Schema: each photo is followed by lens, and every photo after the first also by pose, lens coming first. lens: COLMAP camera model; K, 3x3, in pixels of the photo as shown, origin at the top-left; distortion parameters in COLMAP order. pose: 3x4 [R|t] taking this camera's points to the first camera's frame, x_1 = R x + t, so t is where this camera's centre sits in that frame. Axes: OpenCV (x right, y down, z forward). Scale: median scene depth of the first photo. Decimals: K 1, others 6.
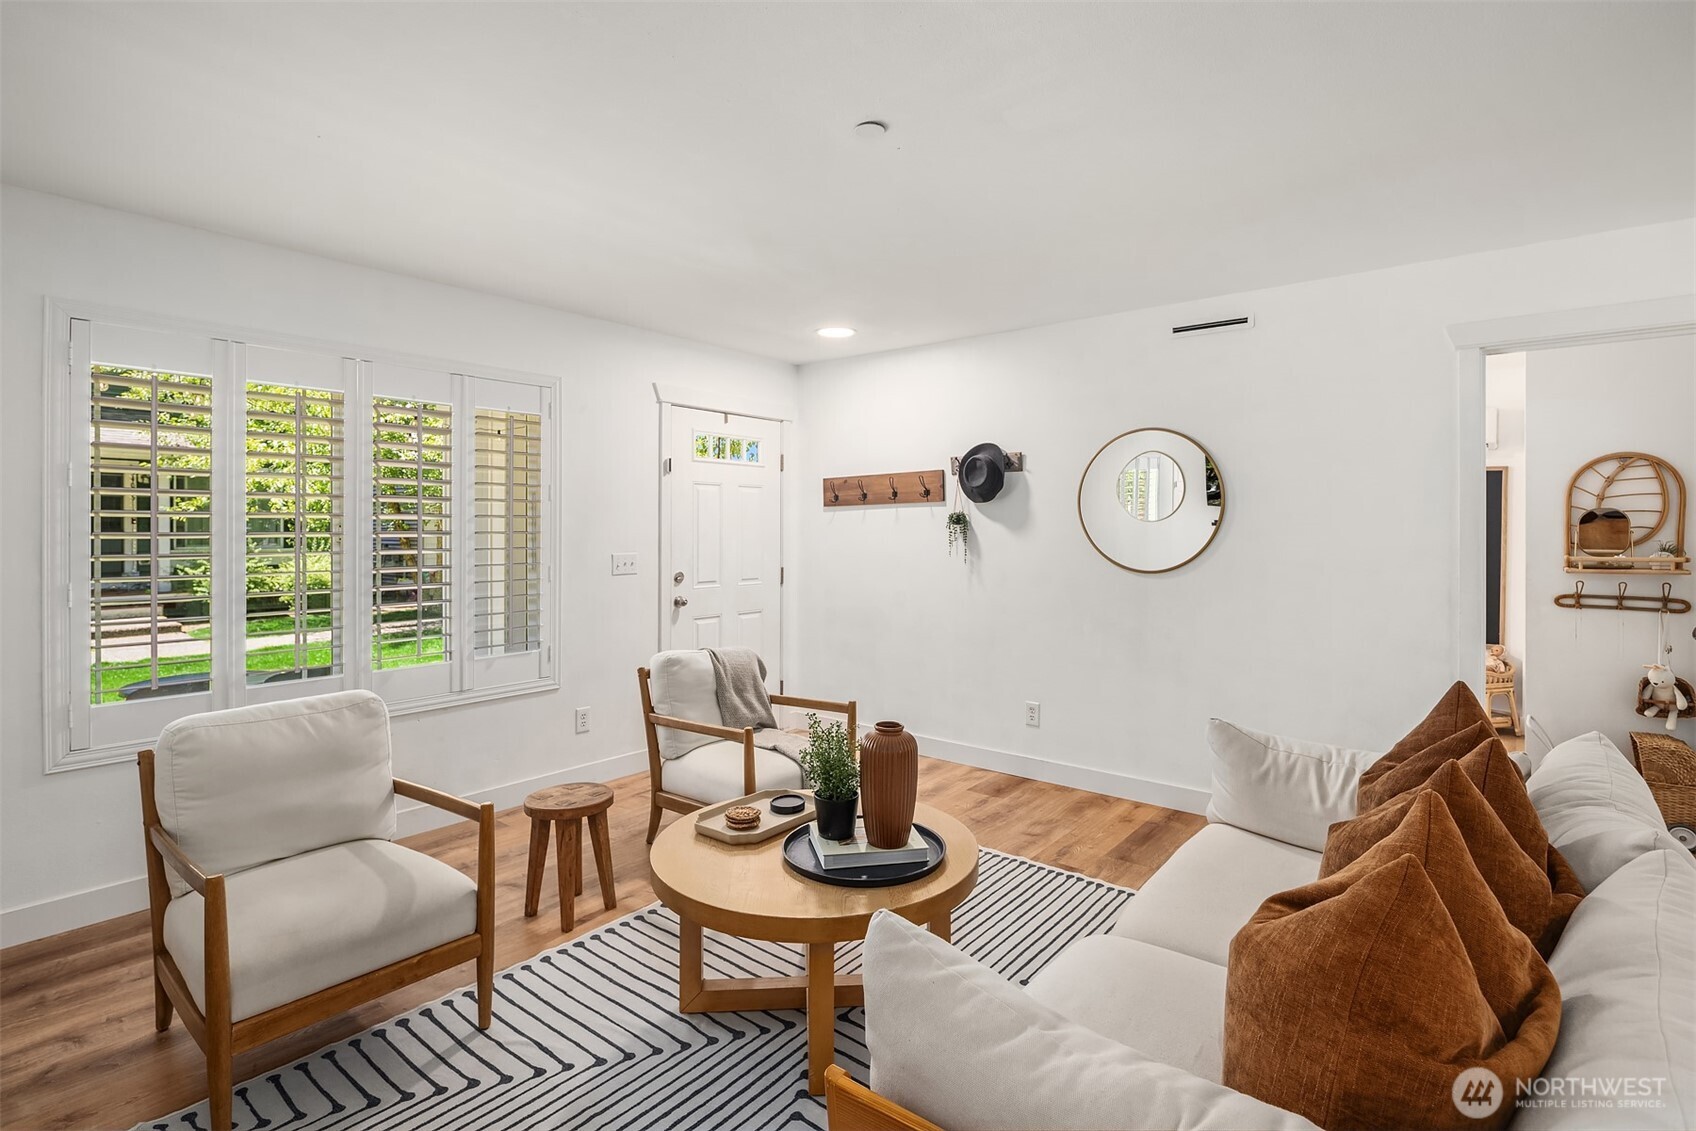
lens RADIAL K [[823.2, 0, 863.4], [0, 823.2, 523.1], [0, 0, 1]] dist [0.001475, -0.001208]
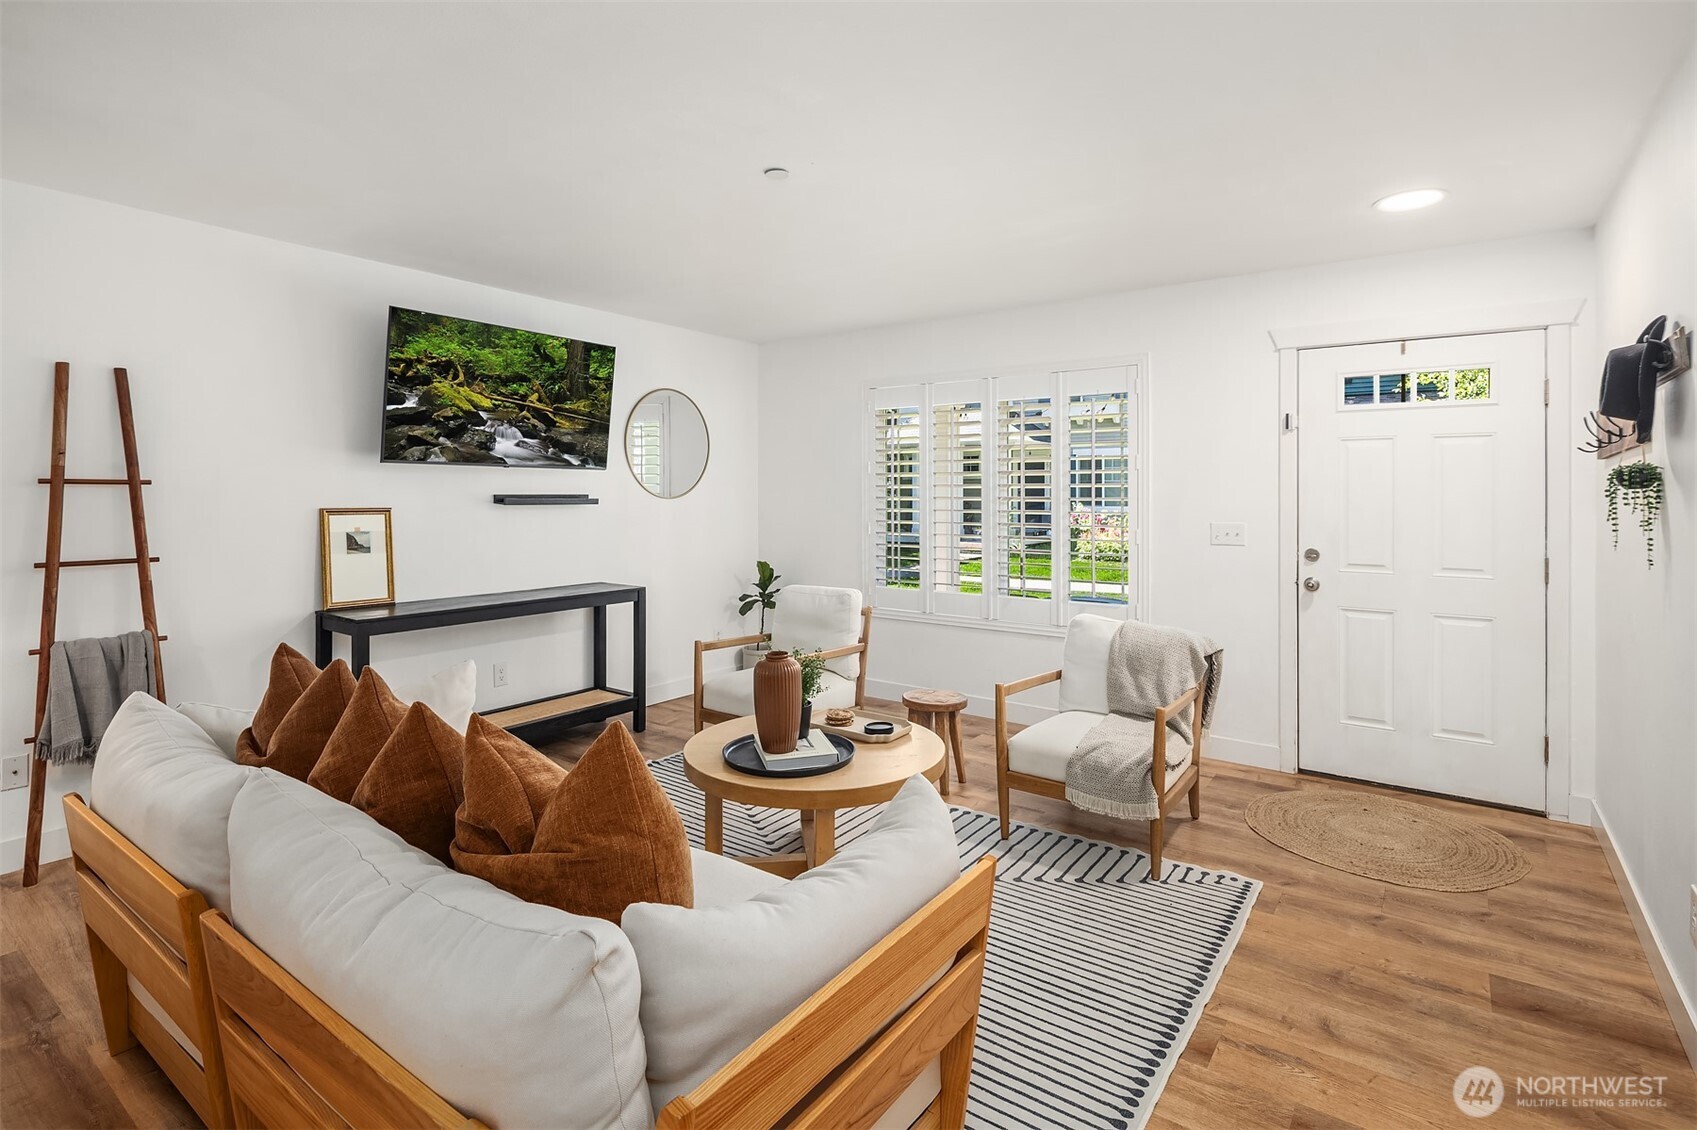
lens RADIAL K [[823.7, 0, 839.3], [0, 823.7, 489.4], [0, 0, 1]] dist [0.001475, -0.001208]
pose [[0.033944, -0.008324, -0.999389, 0.624398], [0.001518, 0.999965, -0.008277, 0.006463], [0.999423, -0.001236, 0.033956, 0.521293]]
